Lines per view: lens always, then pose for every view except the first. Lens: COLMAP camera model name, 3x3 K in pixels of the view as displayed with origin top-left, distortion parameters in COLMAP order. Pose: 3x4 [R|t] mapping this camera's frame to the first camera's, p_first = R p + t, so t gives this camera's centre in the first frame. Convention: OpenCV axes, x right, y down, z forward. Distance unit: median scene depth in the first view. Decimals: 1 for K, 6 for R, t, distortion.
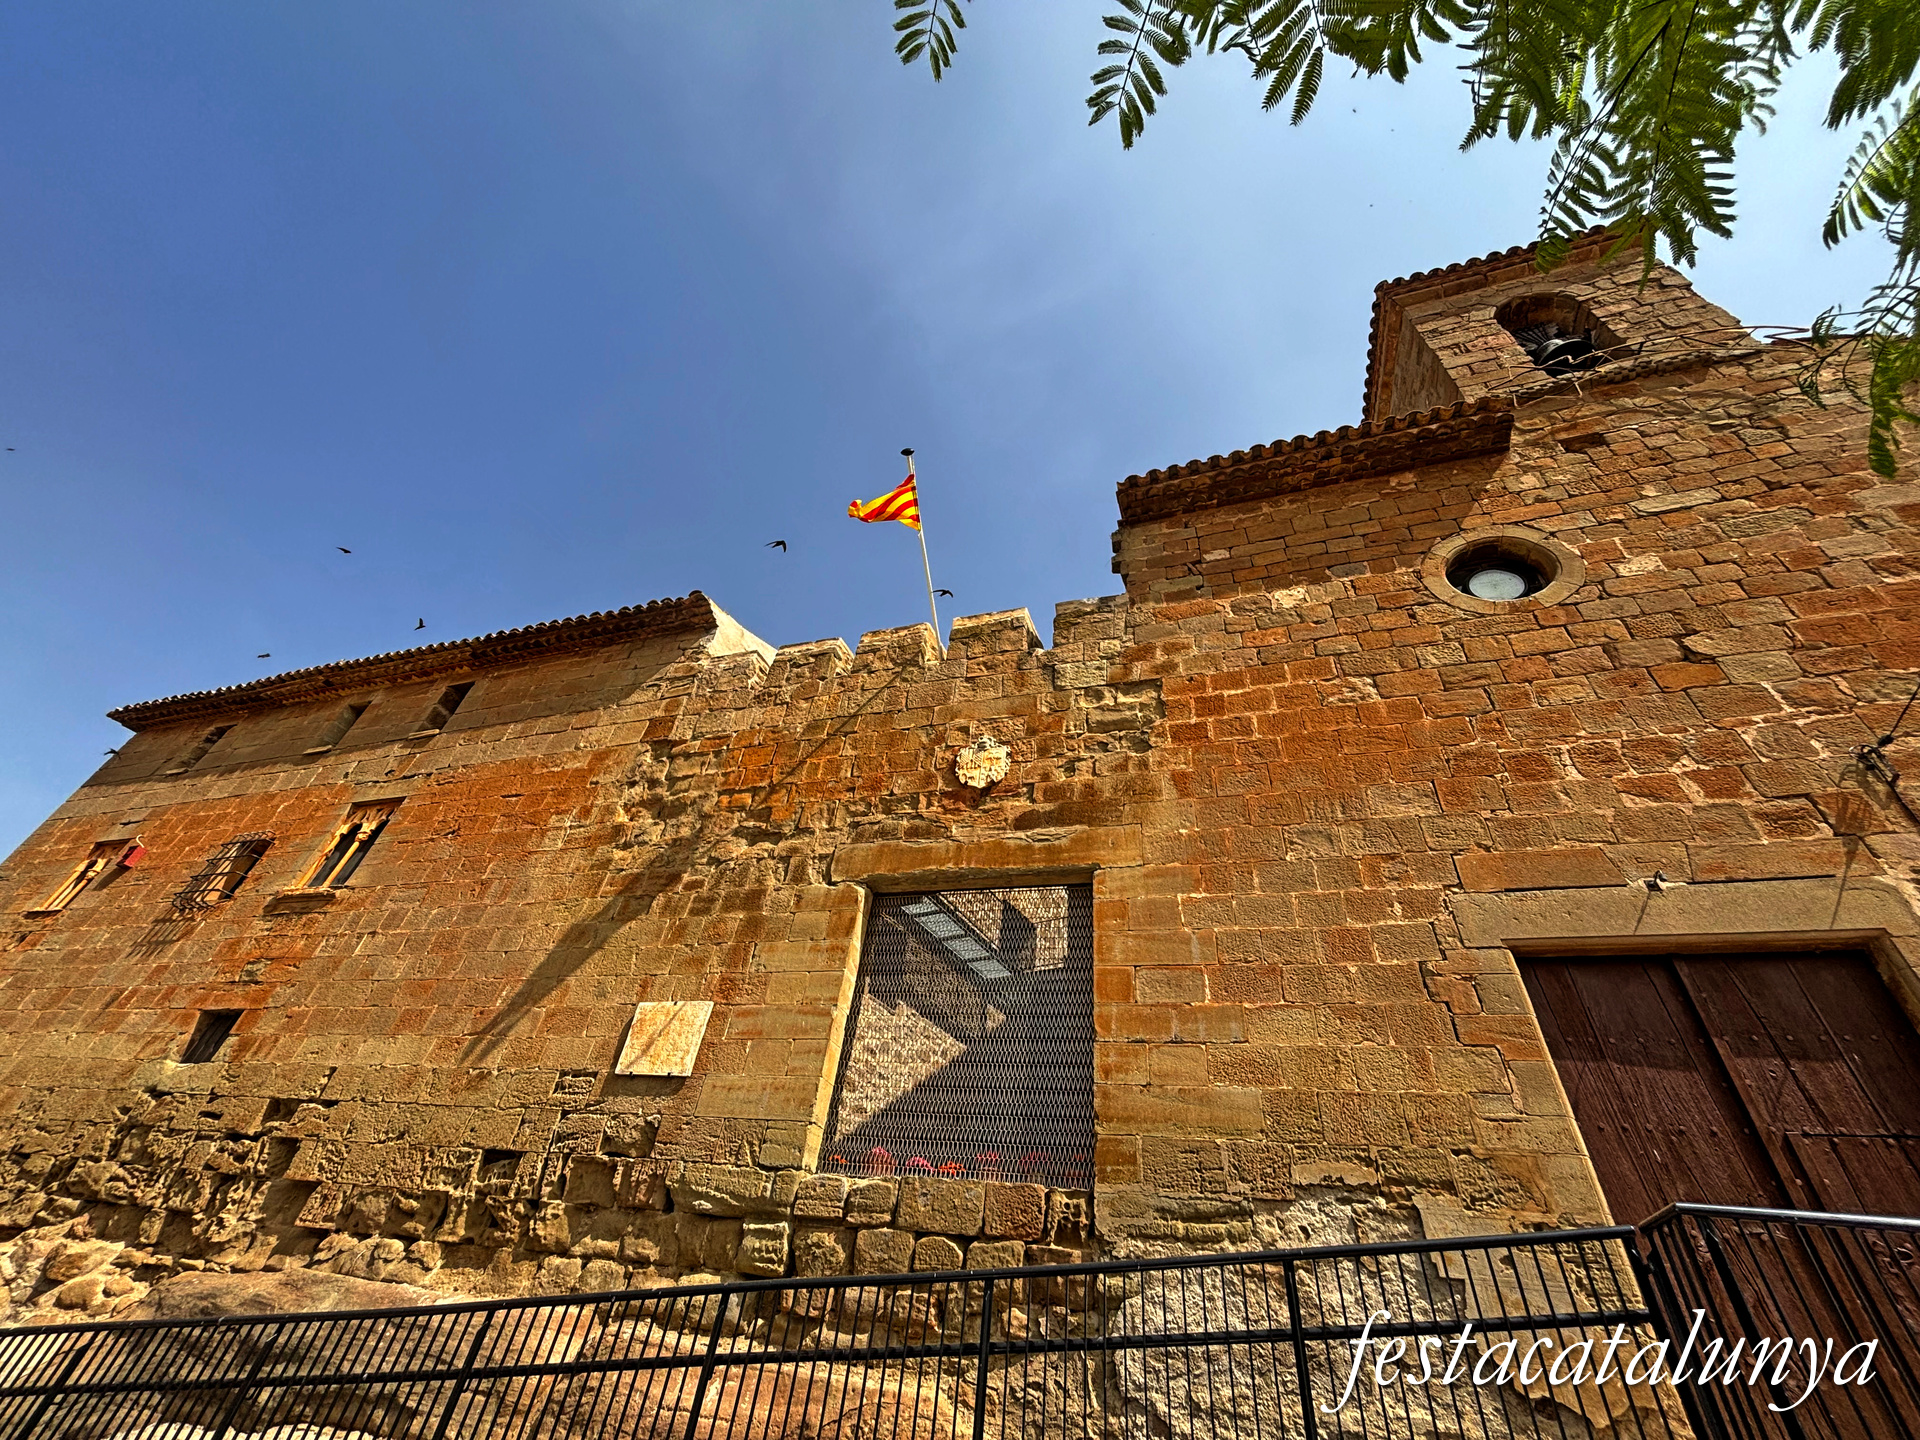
lens RADIAL K [[774.3, 0, 960.0], [0, 774.3, 720.0], [0, 0, 1]] dist [0.002991, -0.000434]
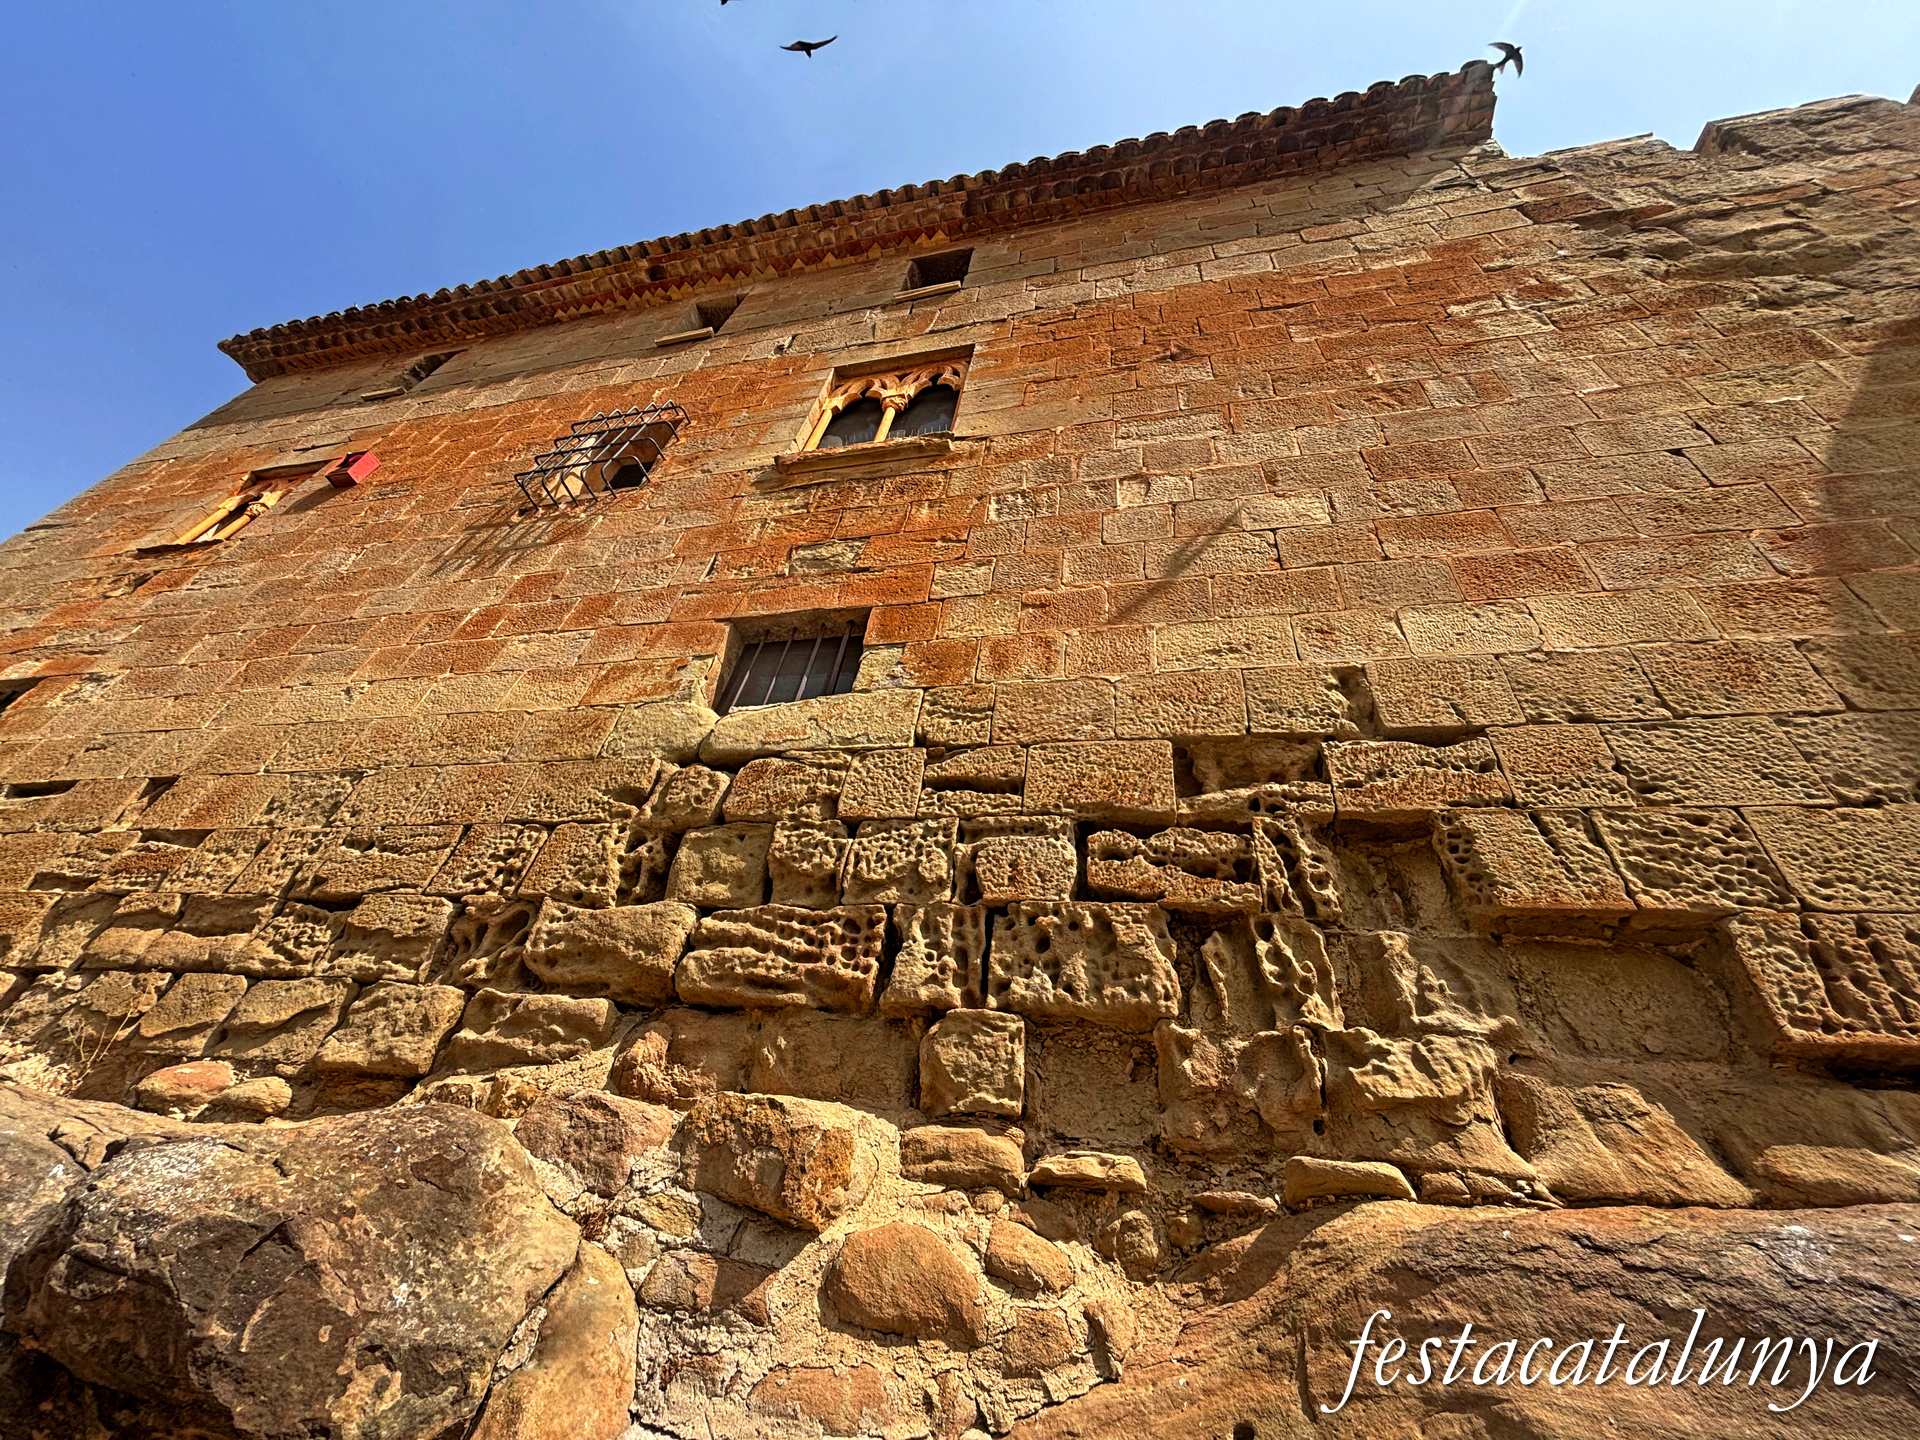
lens RADIAL K [[774.3, 0, 960.0], [0, 774.3, 720.0], [0, 0, 1]] dist [0.002991, -0.000434]
pose [[0.994863, 0.076634, 0.066142, -0.972458], [-0.075995, 0.997034, -0.012132, 0.472367], [-0.066876, 0.007043, 0.997736, 0.631055]]
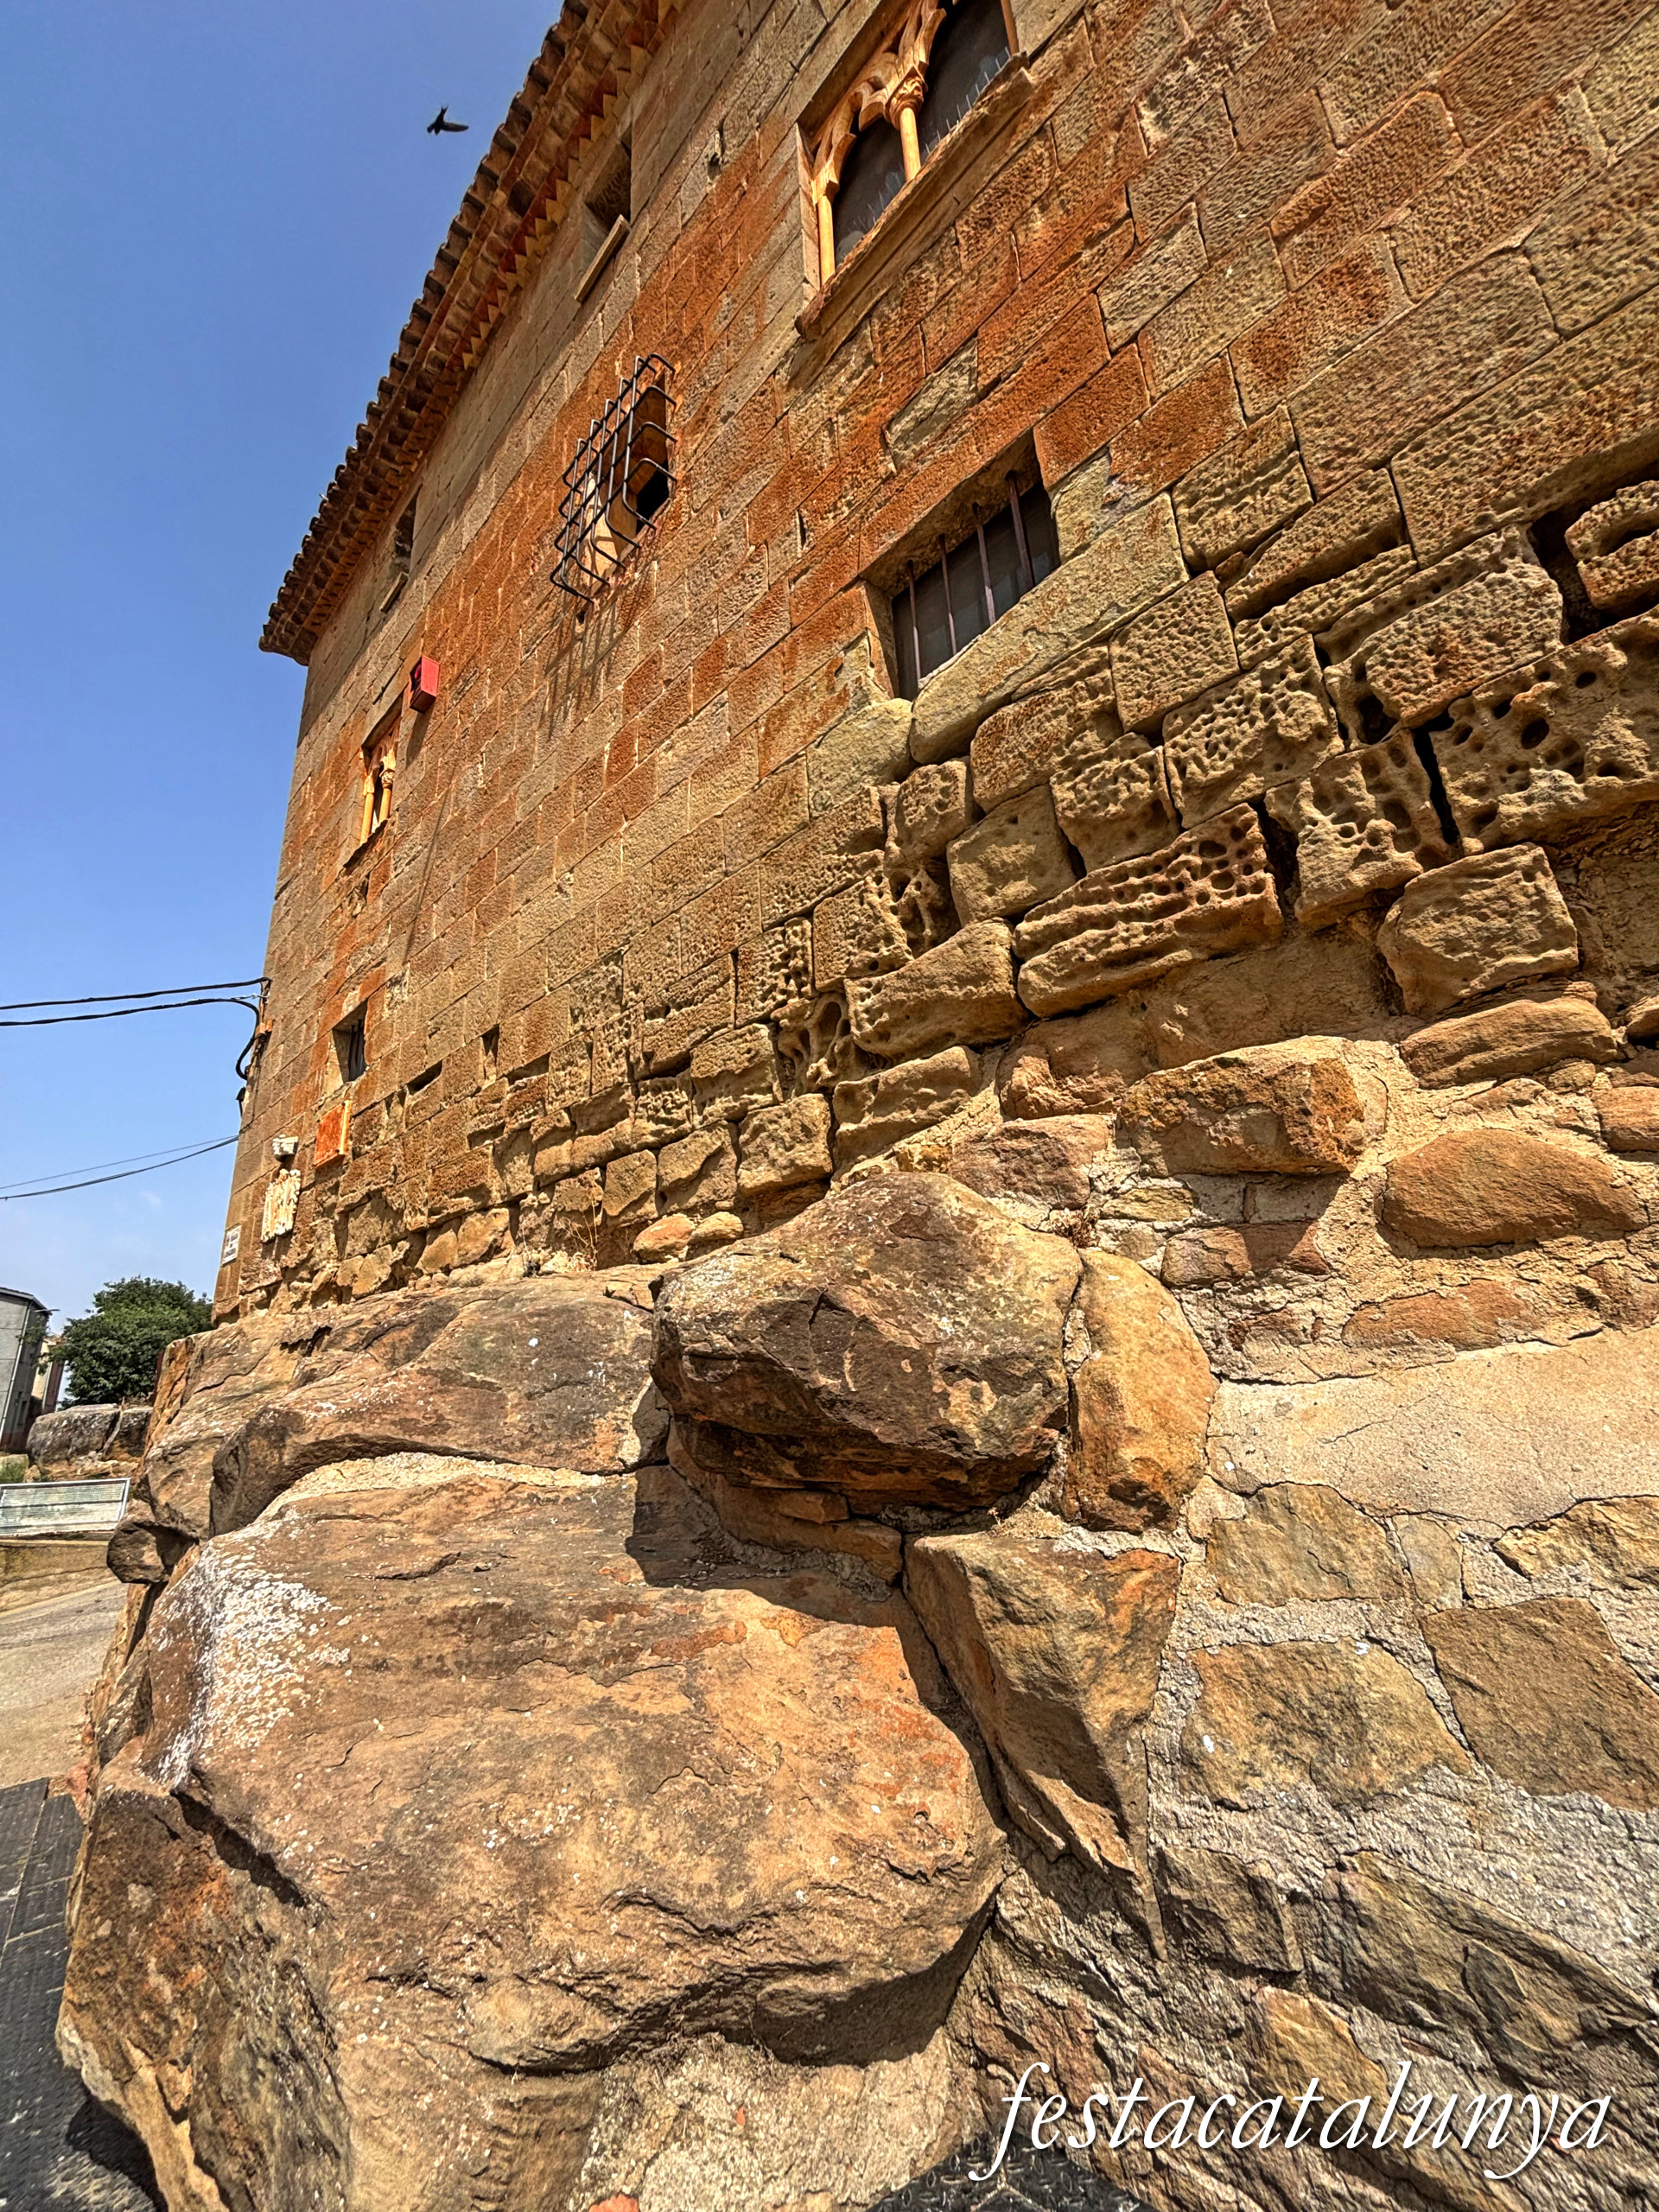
lens RADIAL K [[884.5, 0, 845.9], [0, 884.5, 1101.3], [0, 0, 1]] dist [0.023755, -0.013154]
pose [[0.884842, -0.285456, -0.368199, -1.009472], [0.405441, 0.861123, 0.306733, 0.494158], [0.229505, -0.420693, 0.877693, 0.654439]]
